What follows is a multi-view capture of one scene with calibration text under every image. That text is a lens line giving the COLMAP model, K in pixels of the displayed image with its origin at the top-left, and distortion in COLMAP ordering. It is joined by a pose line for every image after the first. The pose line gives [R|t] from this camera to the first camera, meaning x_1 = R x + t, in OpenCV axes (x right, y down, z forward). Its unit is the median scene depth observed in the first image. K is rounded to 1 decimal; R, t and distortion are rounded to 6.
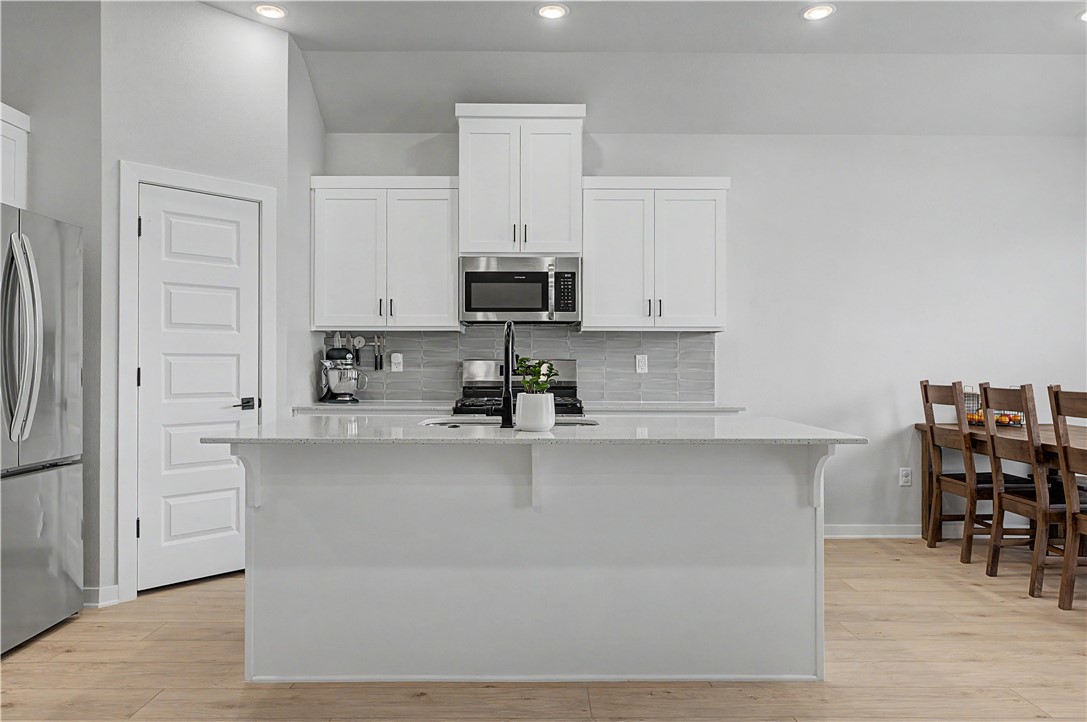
lens RADIAL K [[767.5, 0, 543.5], [0, 767.5, 361.0], [0, 0, 1]] dist [0.004407, 0.000343]
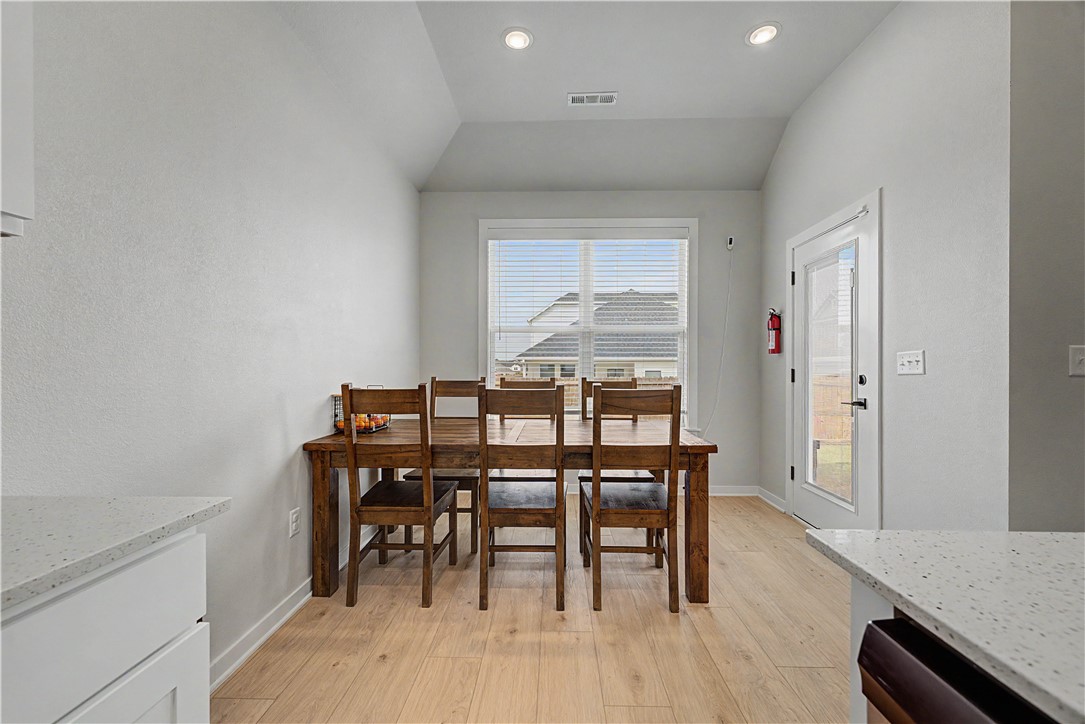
lens RADIAL K [[433.4, 0, 542.4], [0, 433.4, 365.9], [0, 0, 1]] dist [-0.001198, -0.000043]
pose [[0.038023, 0.003225, 0.999272, 0.085731], [-0.003052, 0.999991, -0.003111, 0.009058], [-0.999272, -0.002932, 0.038033, 0.771912]]
